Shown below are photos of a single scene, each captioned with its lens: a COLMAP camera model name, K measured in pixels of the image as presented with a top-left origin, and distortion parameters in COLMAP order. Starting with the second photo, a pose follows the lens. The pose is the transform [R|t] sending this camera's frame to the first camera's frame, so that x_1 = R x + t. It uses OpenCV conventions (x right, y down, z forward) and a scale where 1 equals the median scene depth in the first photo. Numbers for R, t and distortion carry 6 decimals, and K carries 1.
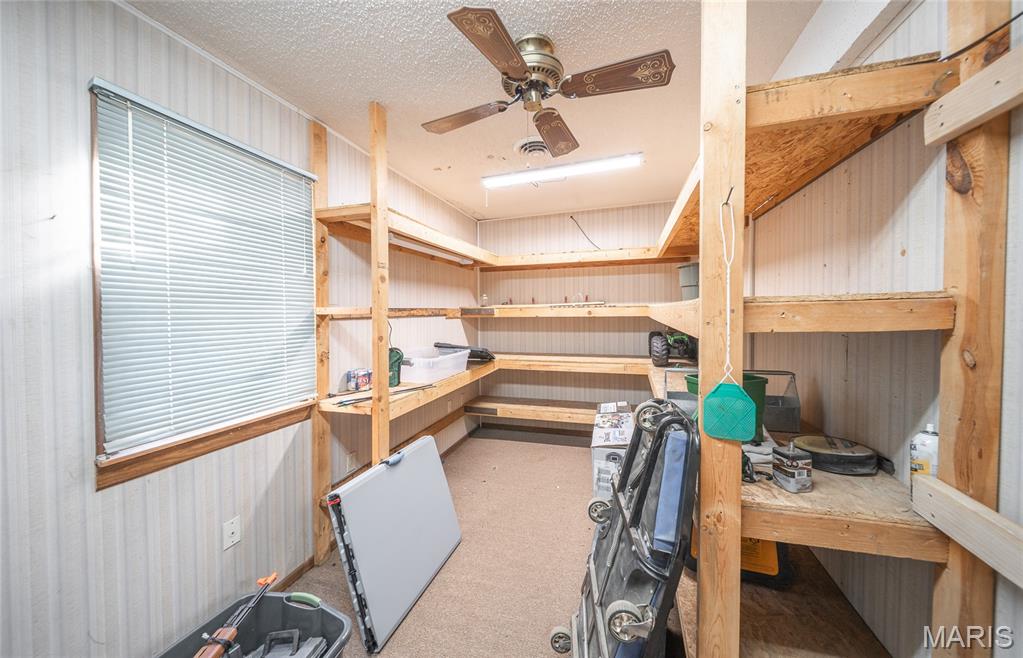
lens RADIAL K [[355.7, 0, 509.4], [0, 355.7, 322.0], [0, 0, 1]] dist [-0.002572, -0.000867]
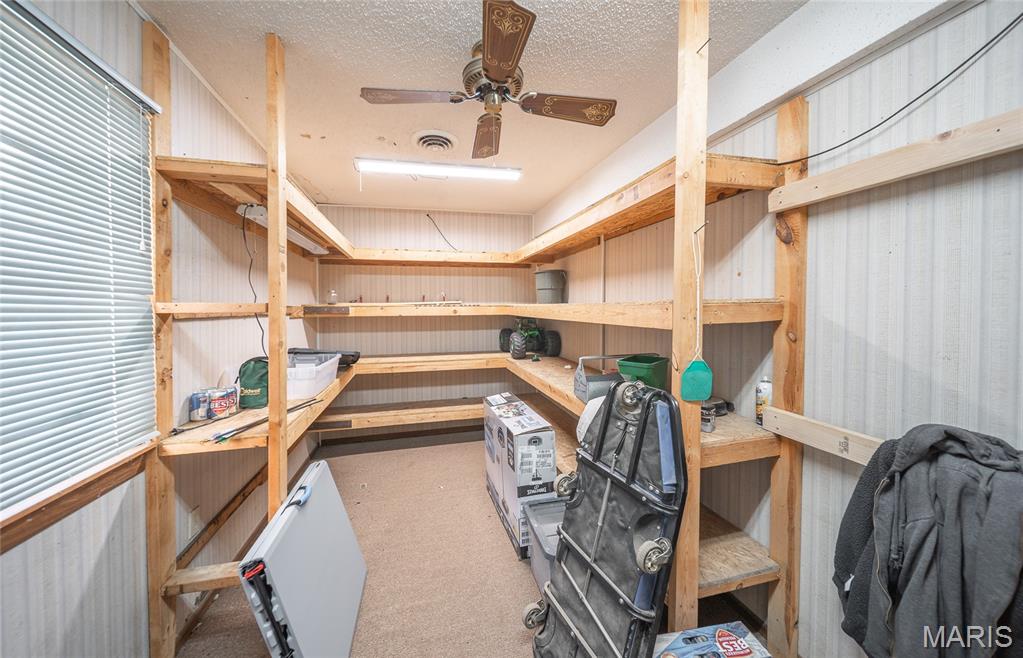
lens RADIAL K [[355.7, 0, 505.6], [0, 355.7, 320.6], [0, 0, 1]] dist [-0.002572, -0.000867]
pose [[0.851280, -0.011845, 0.524578, -0.333728], [0.013117, 0.999913, 0.001292, 0.000672], [-0.524548, 0.005781, 0.851361, 0.087313]]
